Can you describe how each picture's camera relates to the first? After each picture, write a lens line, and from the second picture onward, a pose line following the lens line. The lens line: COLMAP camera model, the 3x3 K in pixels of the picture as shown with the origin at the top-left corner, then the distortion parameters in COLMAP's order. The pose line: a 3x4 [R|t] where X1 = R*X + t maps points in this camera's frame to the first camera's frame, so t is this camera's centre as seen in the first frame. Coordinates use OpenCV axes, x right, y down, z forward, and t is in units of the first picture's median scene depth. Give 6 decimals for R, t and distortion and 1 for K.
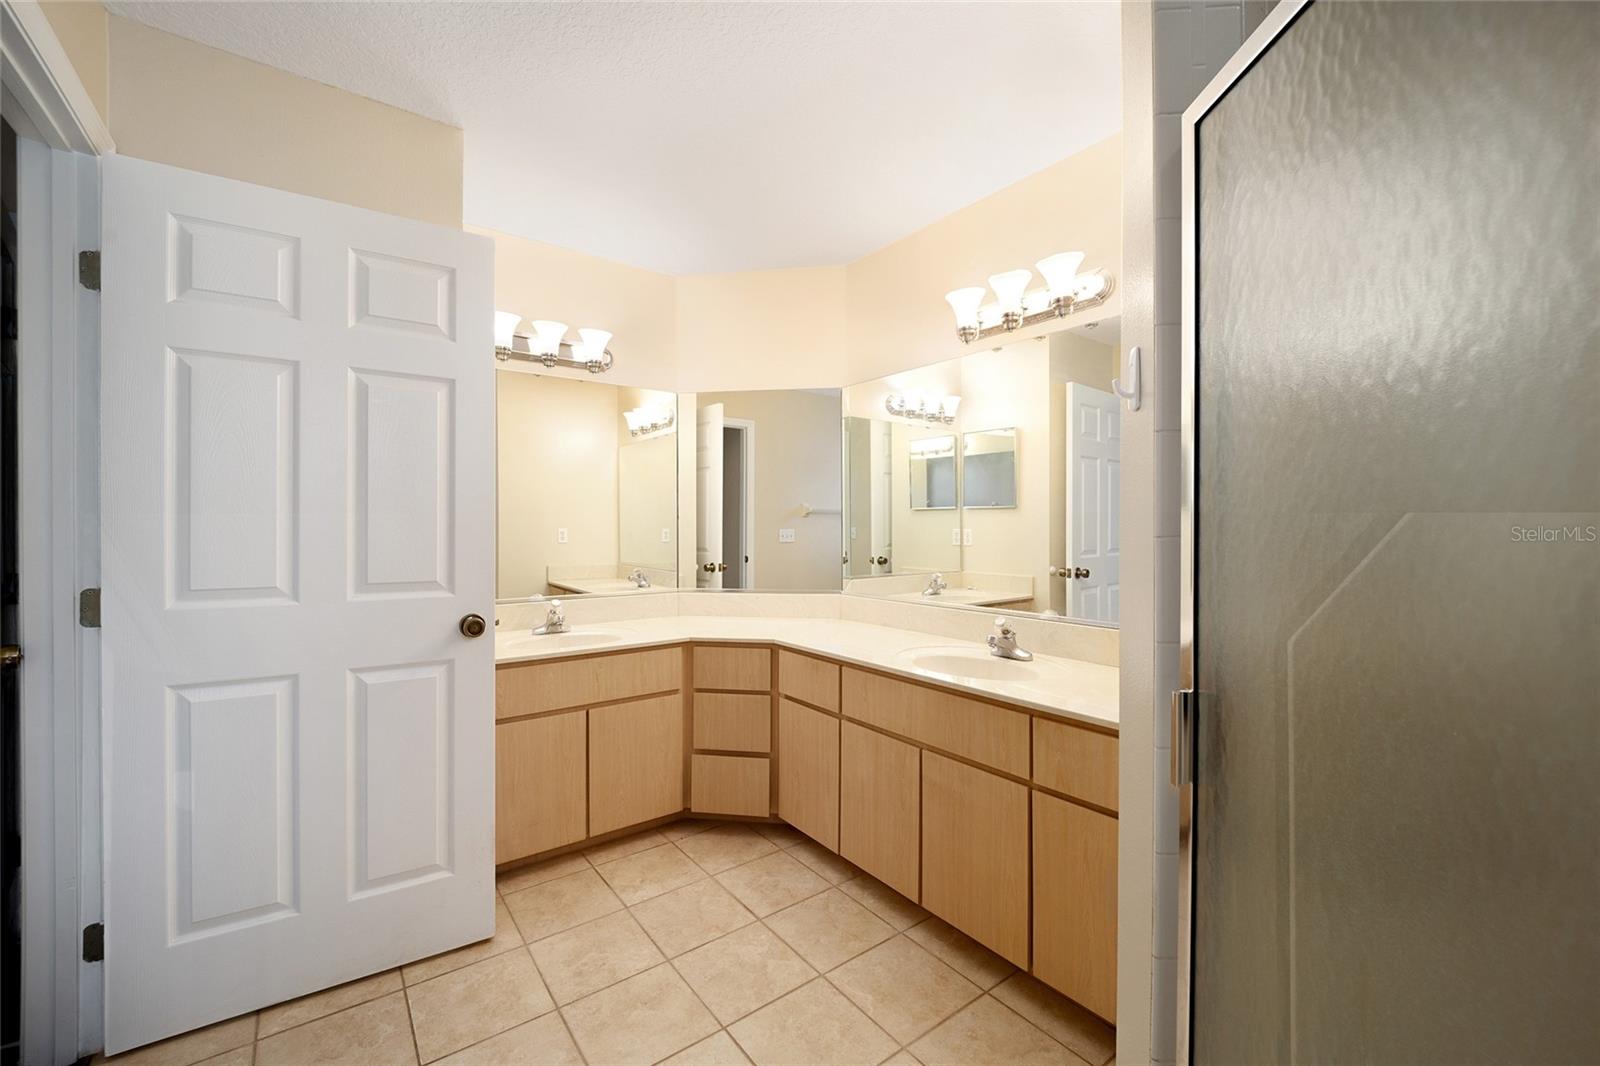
lens RADIAL K [[649.3, 0, 797.9], [0, 649.3, 517.9], [0, 0, 1]] dist [0.002127, -0.004655]
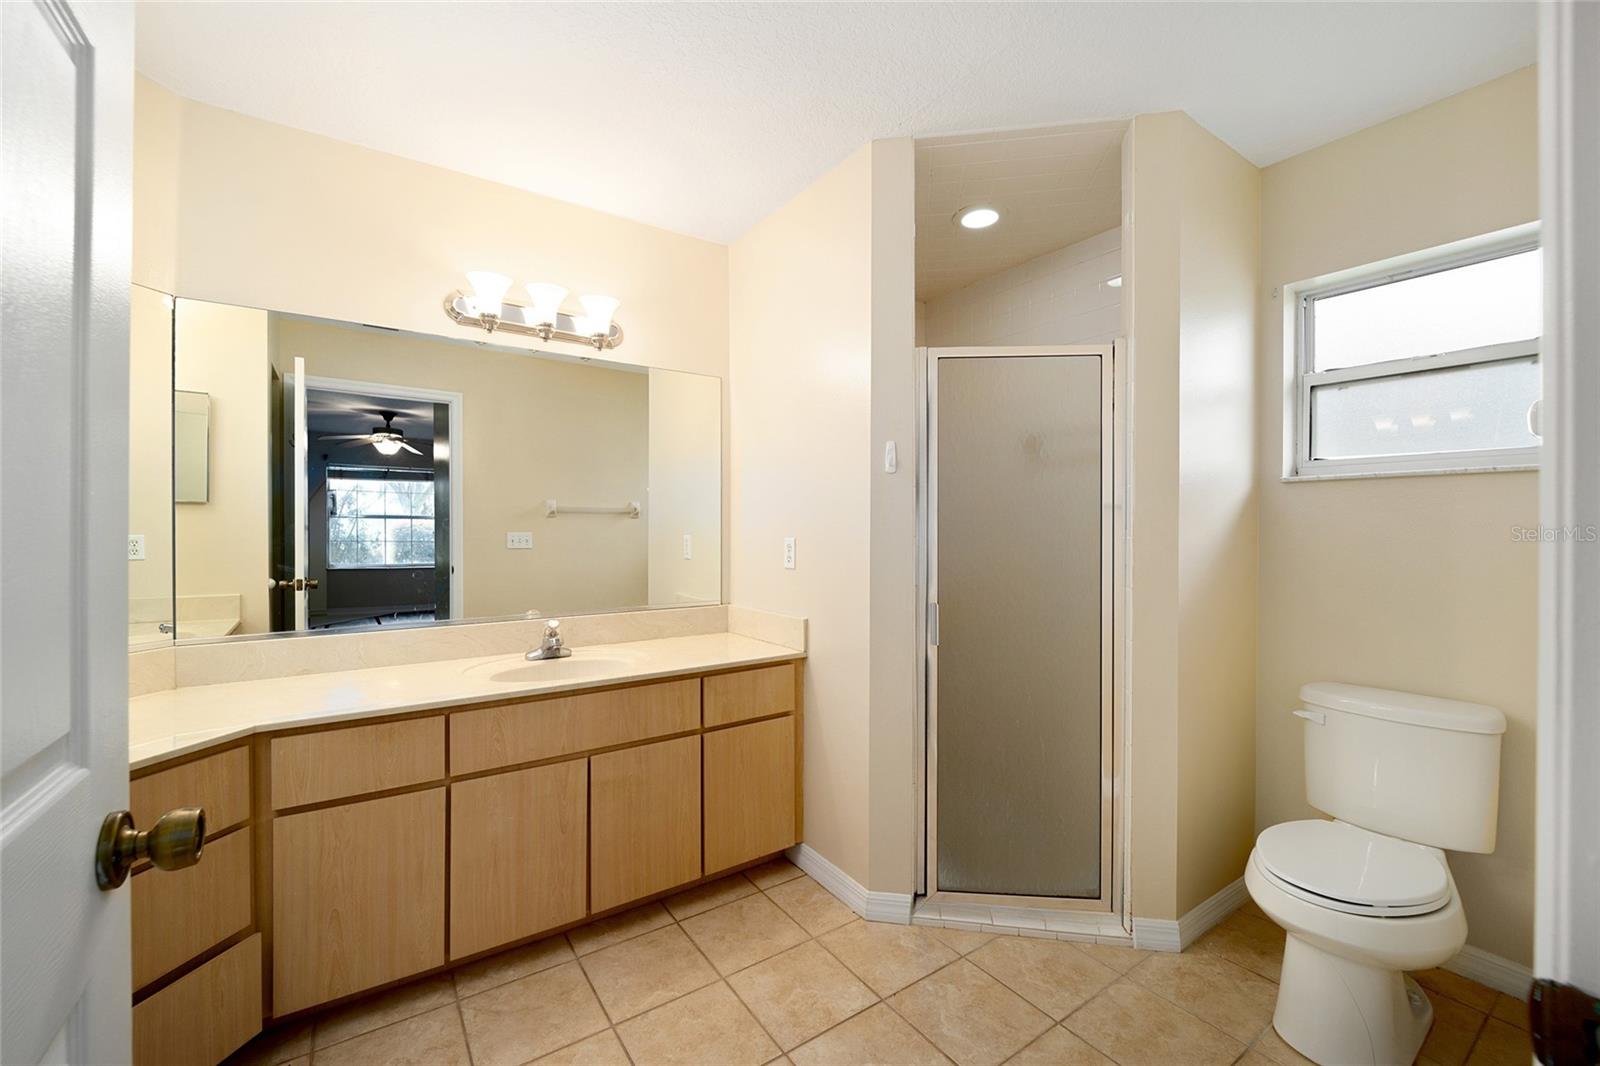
lens RADIAL K [[649.3, 0, 794.9], [0, 649.3, 540.8], [0, 0, 1]] dist [0.002127, -0.004655]
pose [[0.038485, -0.016155, 0.999129, -0.763685], [-0.009742, 0.999816, 0.016541, 0.011884], [-0.999212, -0.010370, 0.038321, 0.652559]]
